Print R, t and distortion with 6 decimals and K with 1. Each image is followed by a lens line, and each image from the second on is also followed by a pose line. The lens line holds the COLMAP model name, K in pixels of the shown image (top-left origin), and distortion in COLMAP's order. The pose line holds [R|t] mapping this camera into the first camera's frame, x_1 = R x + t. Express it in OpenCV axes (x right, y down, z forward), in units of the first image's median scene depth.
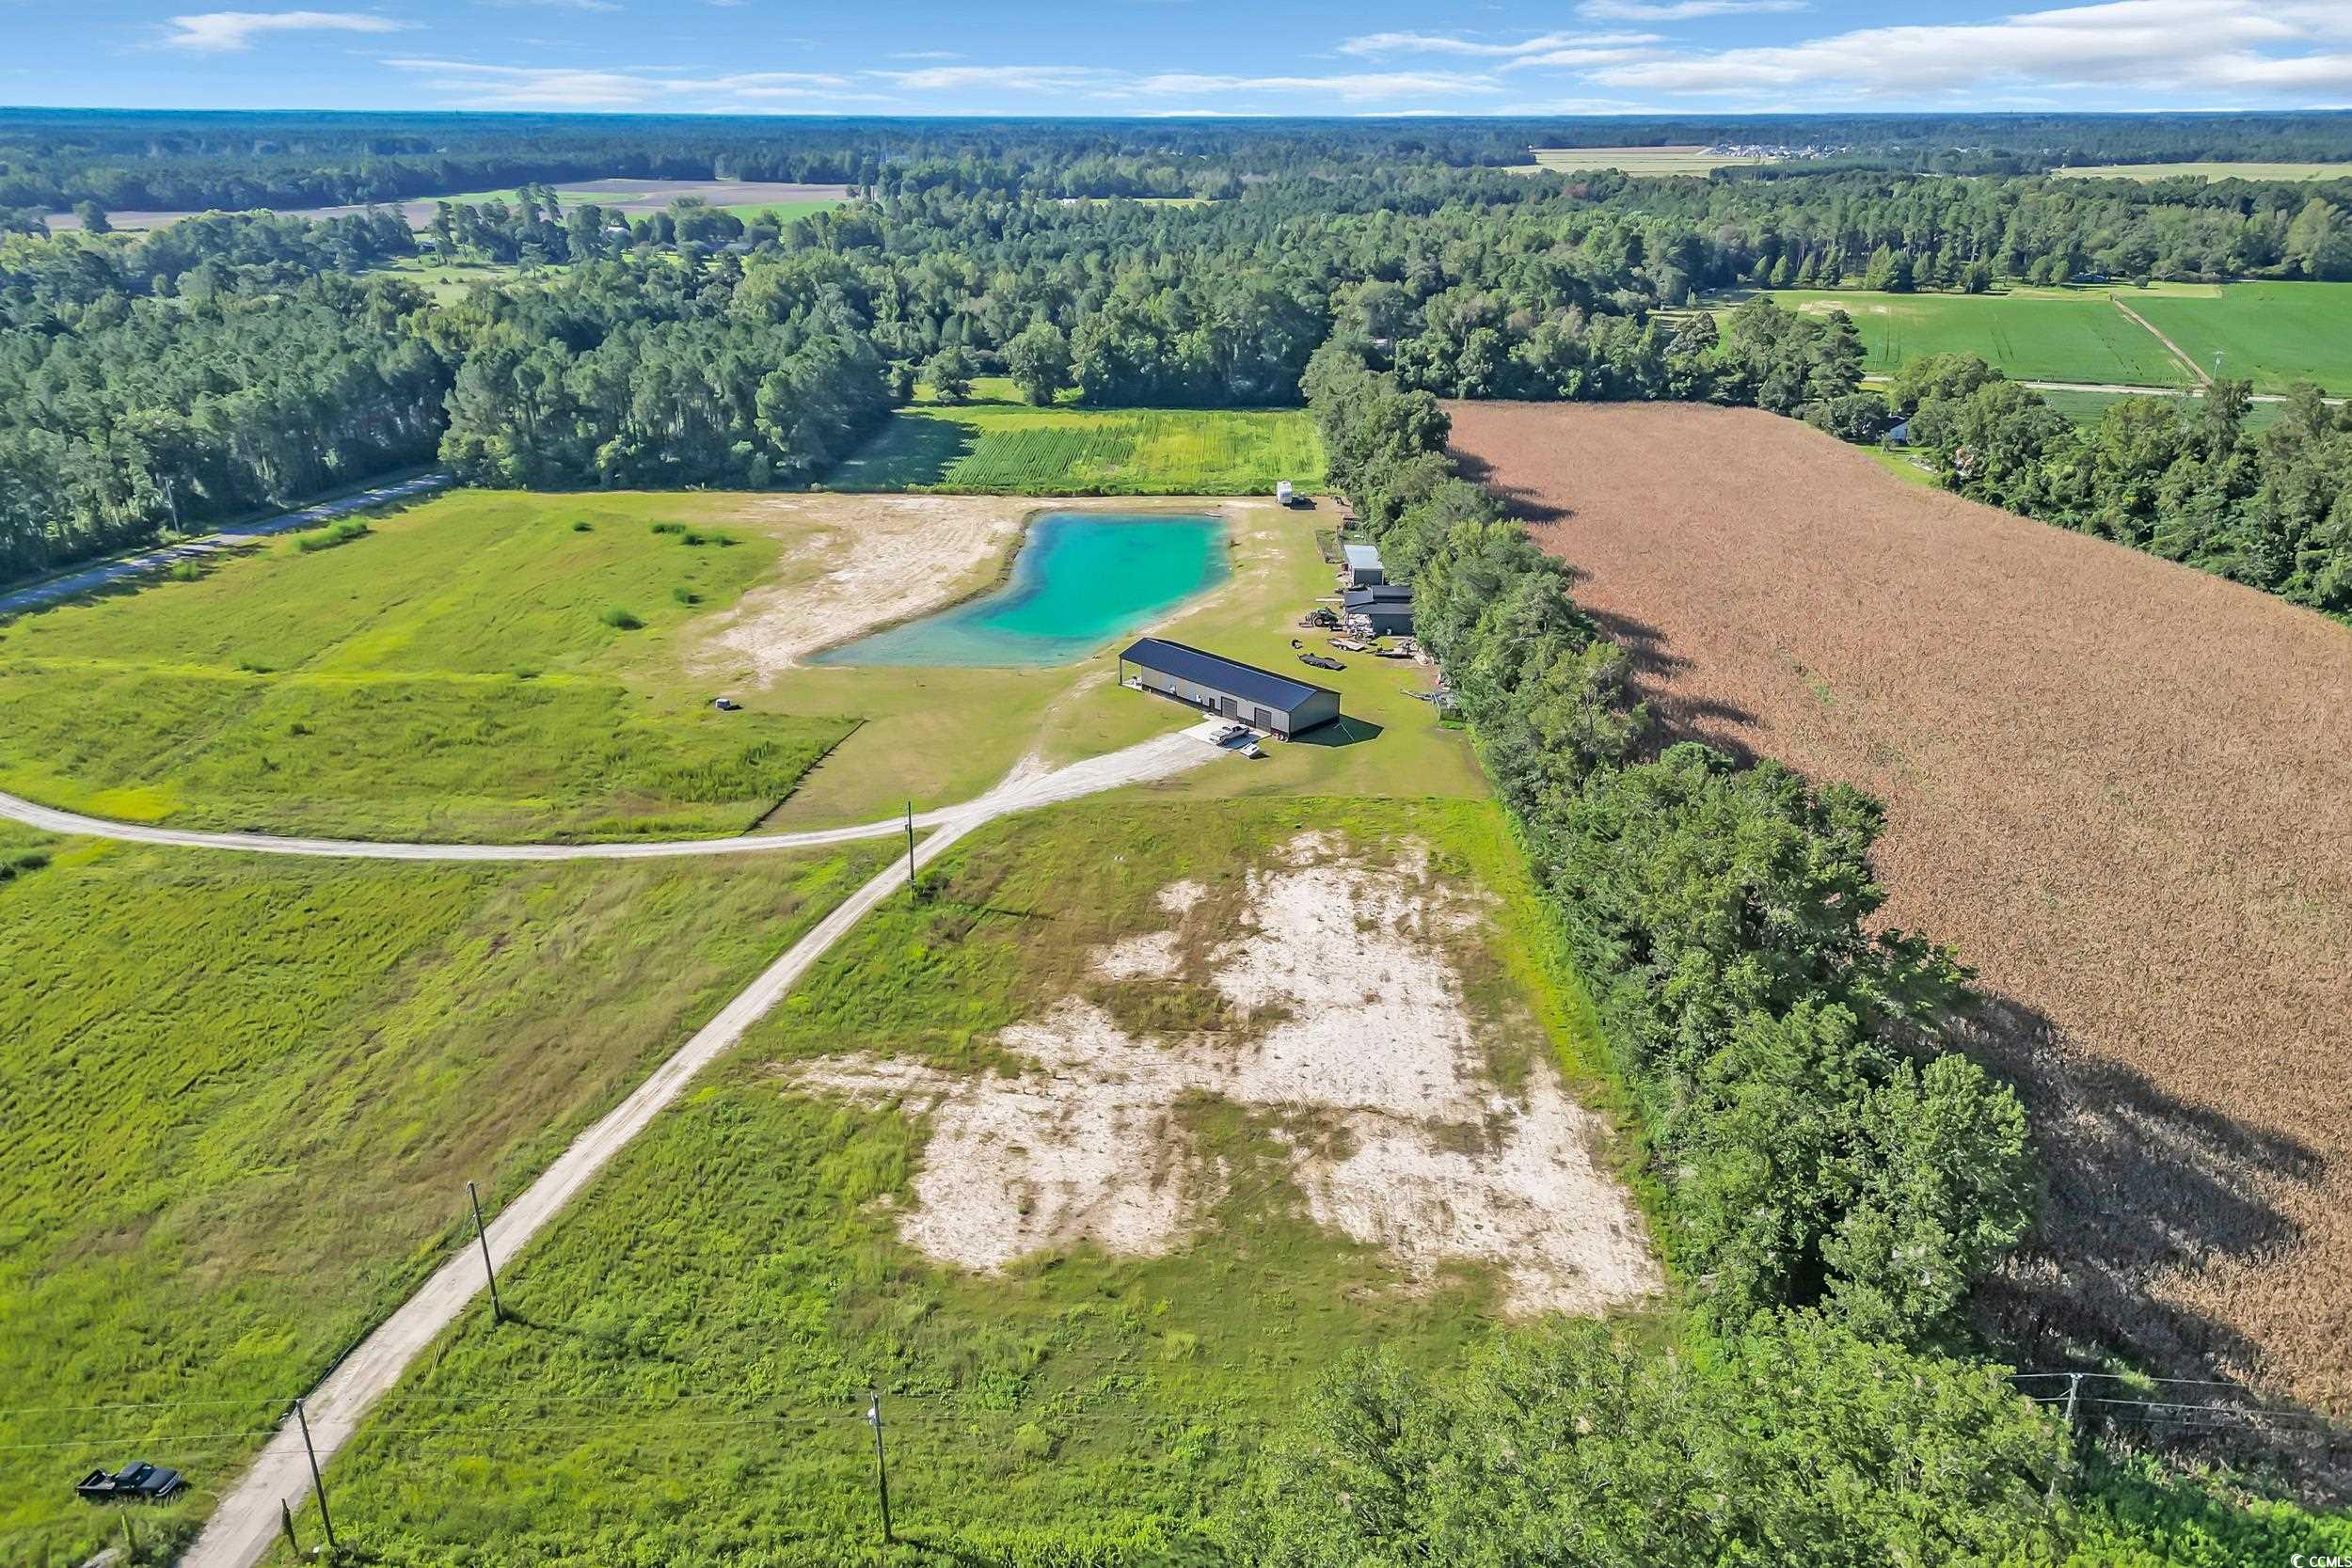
lens RADIAL K [[1621.7, 0, 1170.4], [0, 1621.7, 788.4], [0, 0, 1]] dist [0.078176, -0.069219]
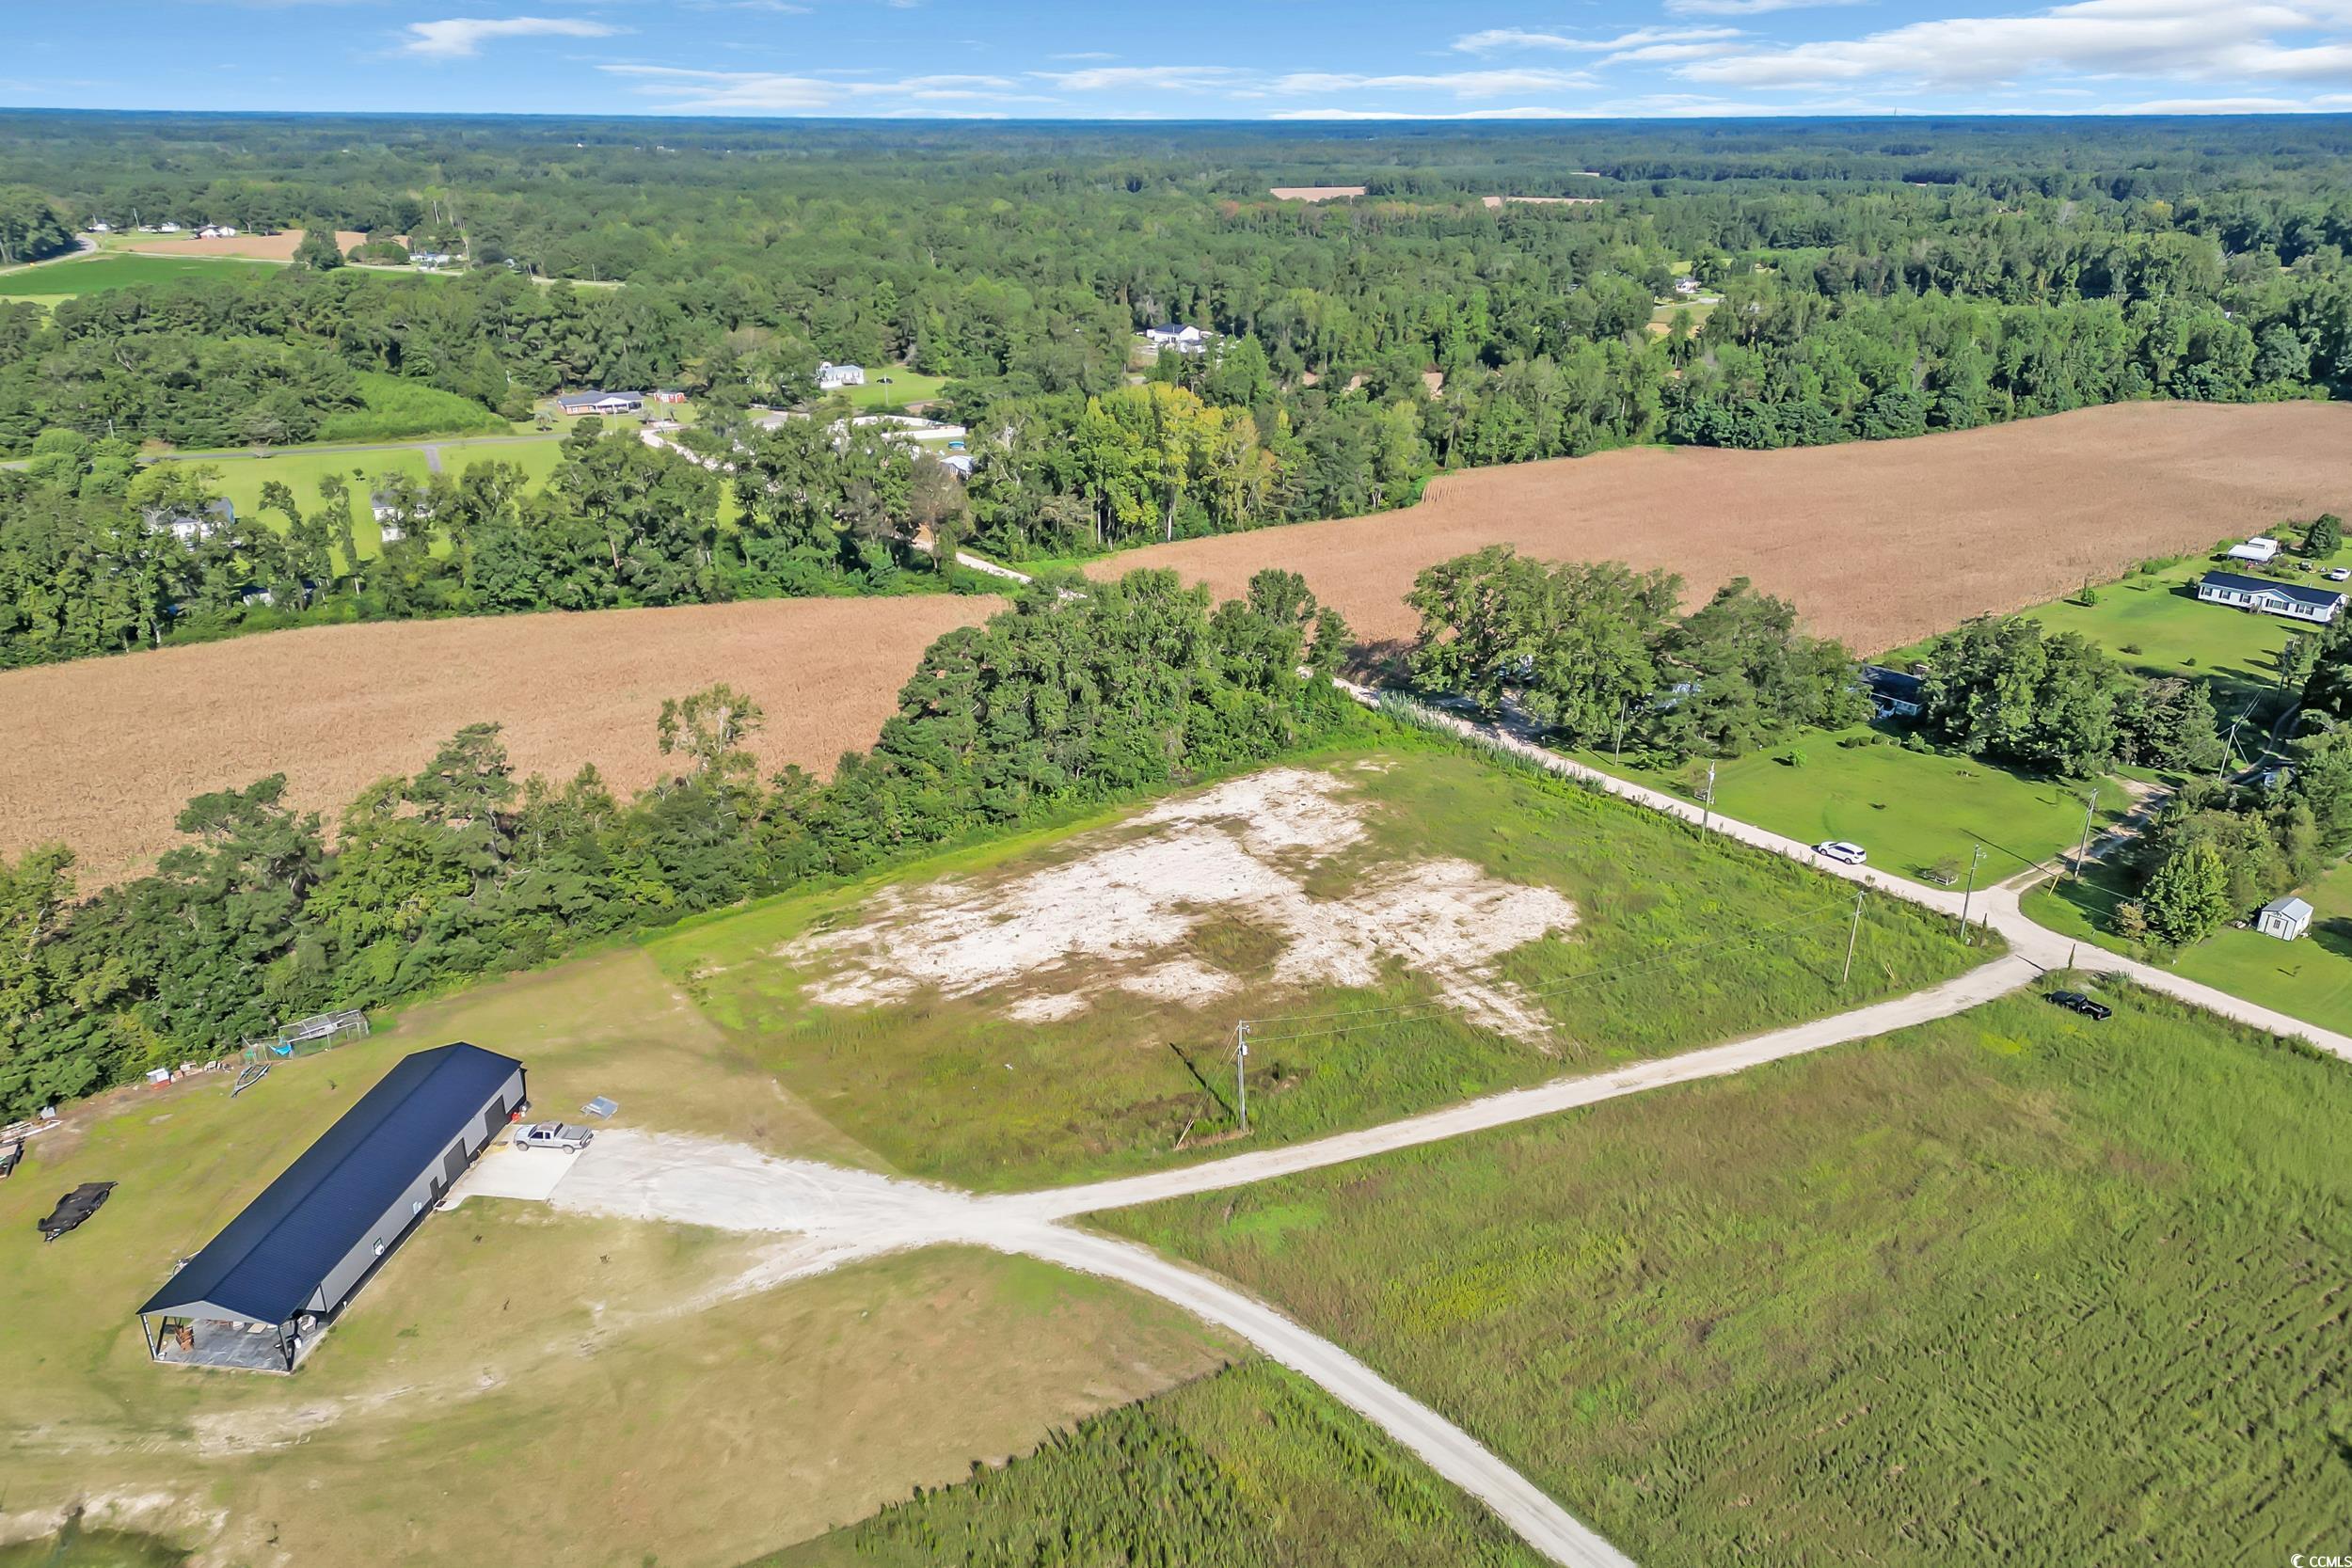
lens RADIAL K [[1621.7, 0, 1183.6], [0, 1621.7, 818.8], [0, 0, 1]] dist [0.078176, -0.069219]
pose [[-0.637690, -0.302399, 0.708454, -0.520041], [0.292646, 0.755652, 0.585960, -0.417465], [-0.712538, 0.580987, -0.393375, 0.968207]]
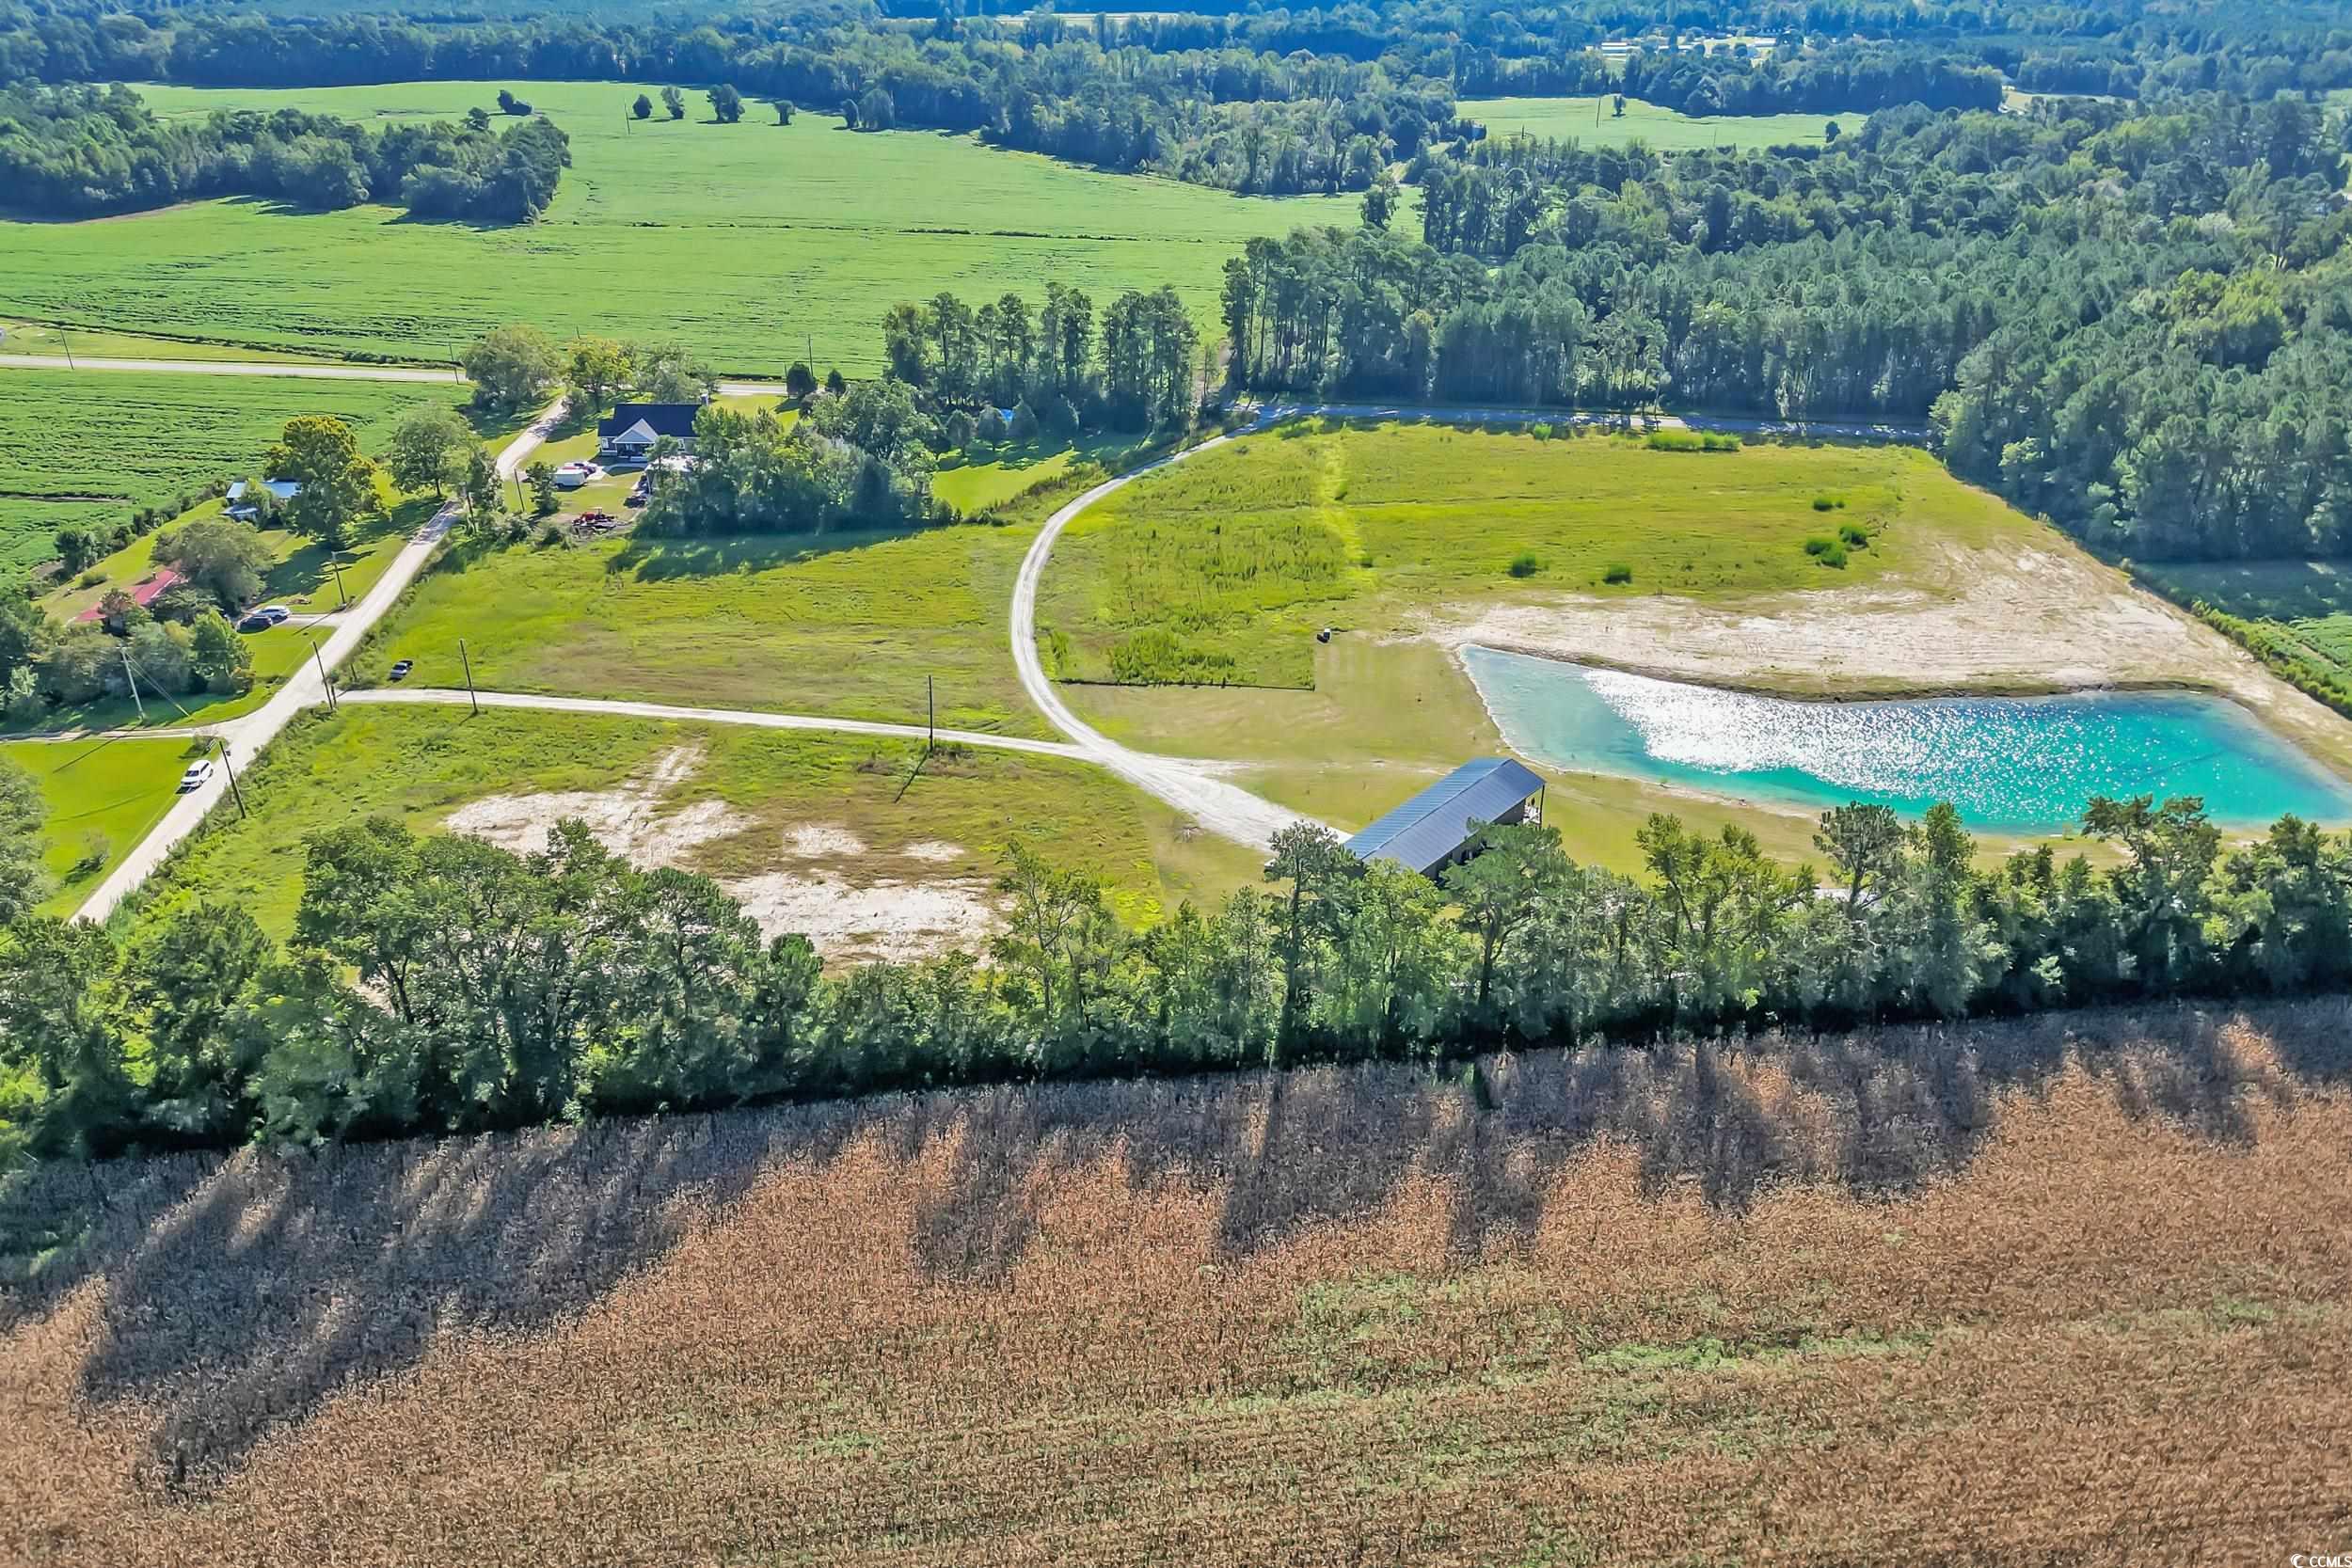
lens RADIAL K [[1621.7, 0, 1176.5], [0, 1621.7, 781.4], [0, 0, 1]] dist [0.078176, -0.069219]
pose [[0.112321, 0.457498, -0.882088, 0.779706], [-0.382999, 0.839048, 0.386406, -0.371824], [0.916895, 0.294438, 0.269464, 0.647823]]
